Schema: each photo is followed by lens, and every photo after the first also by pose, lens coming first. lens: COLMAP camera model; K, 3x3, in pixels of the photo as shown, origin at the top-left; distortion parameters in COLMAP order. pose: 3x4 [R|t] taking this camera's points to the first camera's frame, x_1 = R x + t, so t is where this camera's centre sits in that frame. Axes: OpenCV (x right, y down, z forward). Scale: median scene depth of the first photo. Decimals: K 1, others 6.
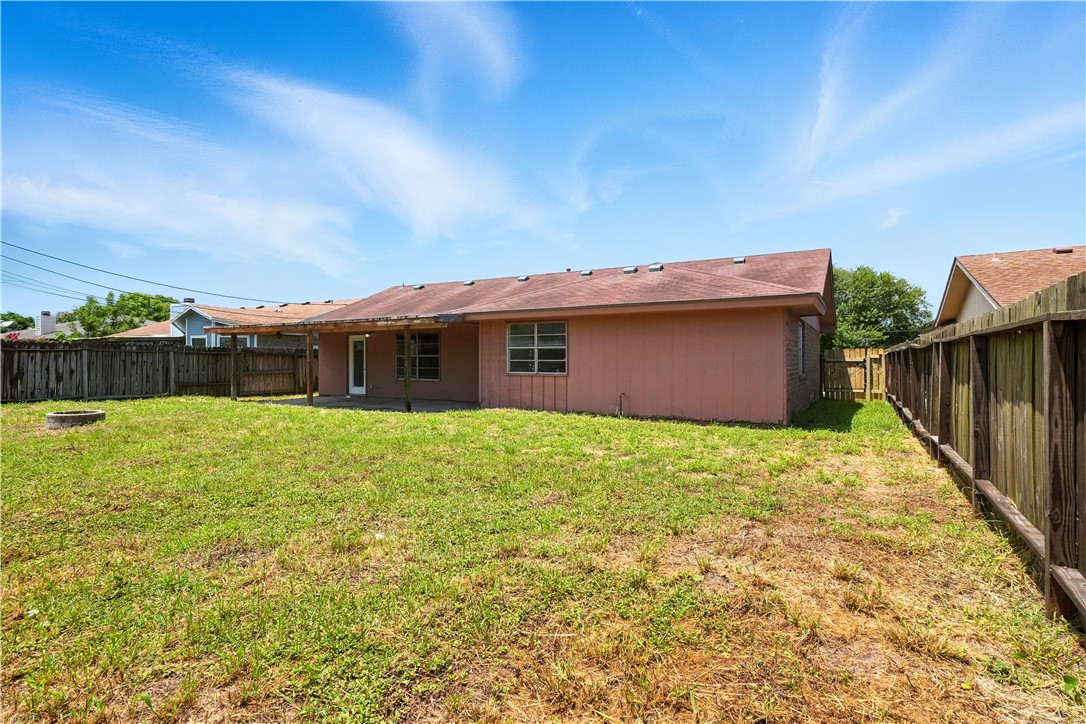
lens RADIAL K [[545.8, 0, 540.3], [0, 545.8, 368.9], [0, 0, 1]] dist [0.025936, 0.000331]
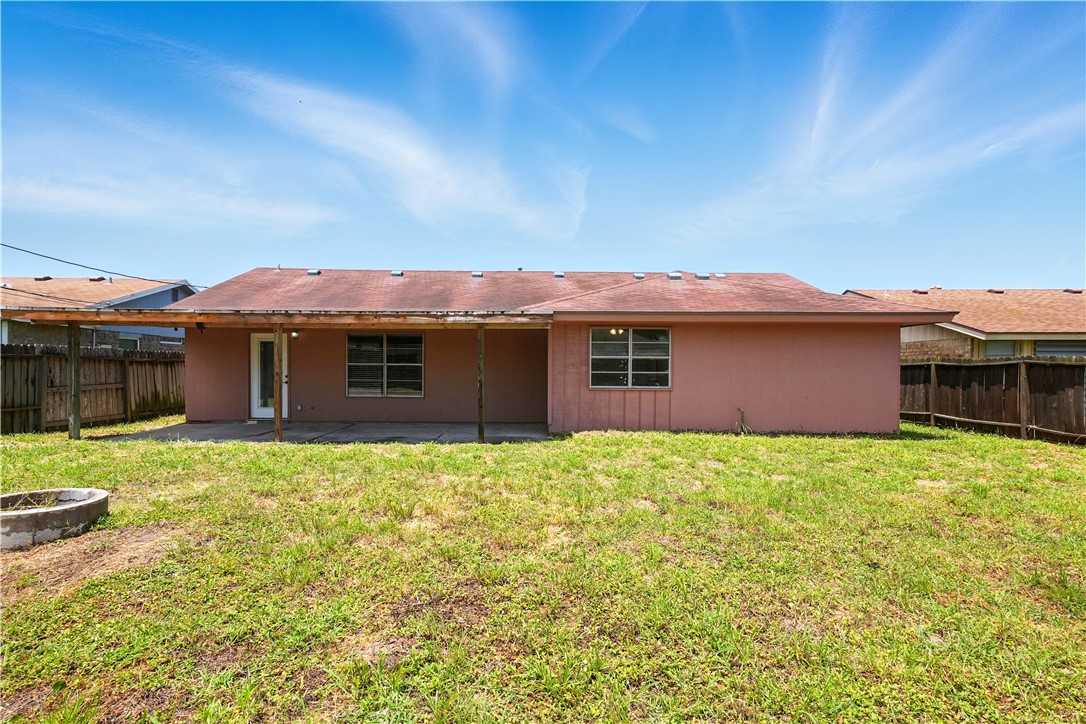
lens RADIAL K [[545.8, 0, 540.3], [0, 545.8, 368.9], [0, 0, 1]] dist [0.025936, 0.000331]
pose [[0.867957, 0.007348, 0.496586, -0.540553], [0.000366, 0.999881, -0.015435, -0.007473], [-0.496640, 0.013579, 0.867850, 0.323129]]
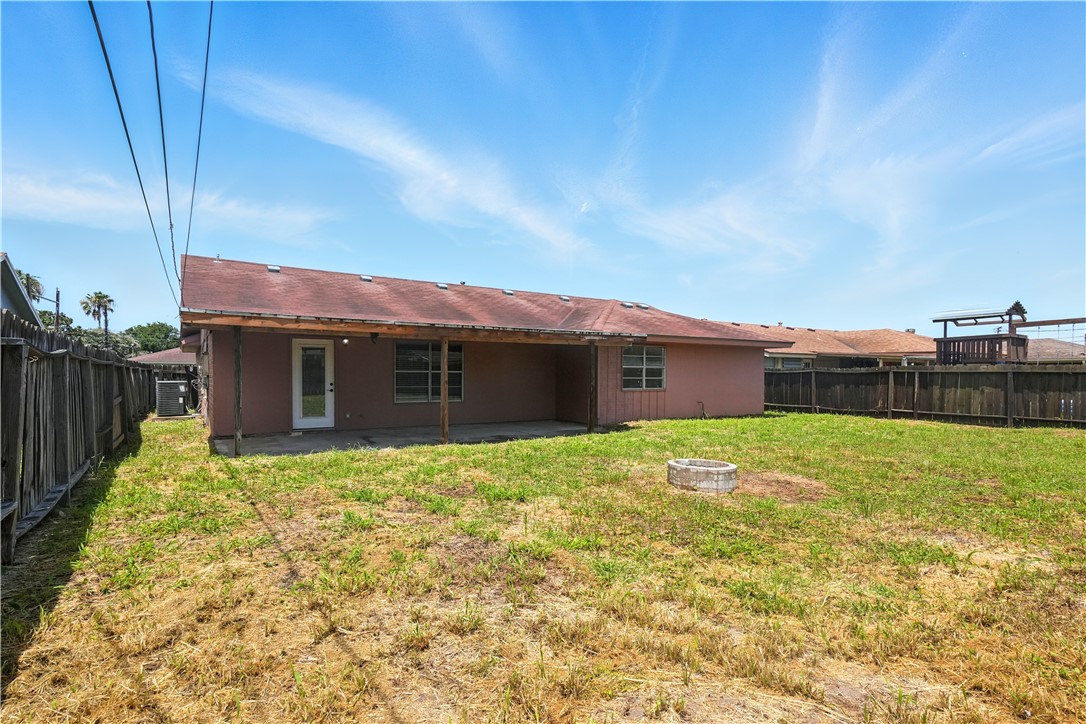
lens RADIAL K [[545.8, 0, 540.3], [0, 545.8, 368.9], [0, 0, 1]] dist [0.025936, 0.000331]
pose [[0.464113, 0.011025, 0.885707, -1.123300], [0.008947, 0.999813, -0.017134, -0.016557], [-0.885731, 0.015876, 0.463928, 0.639561]]
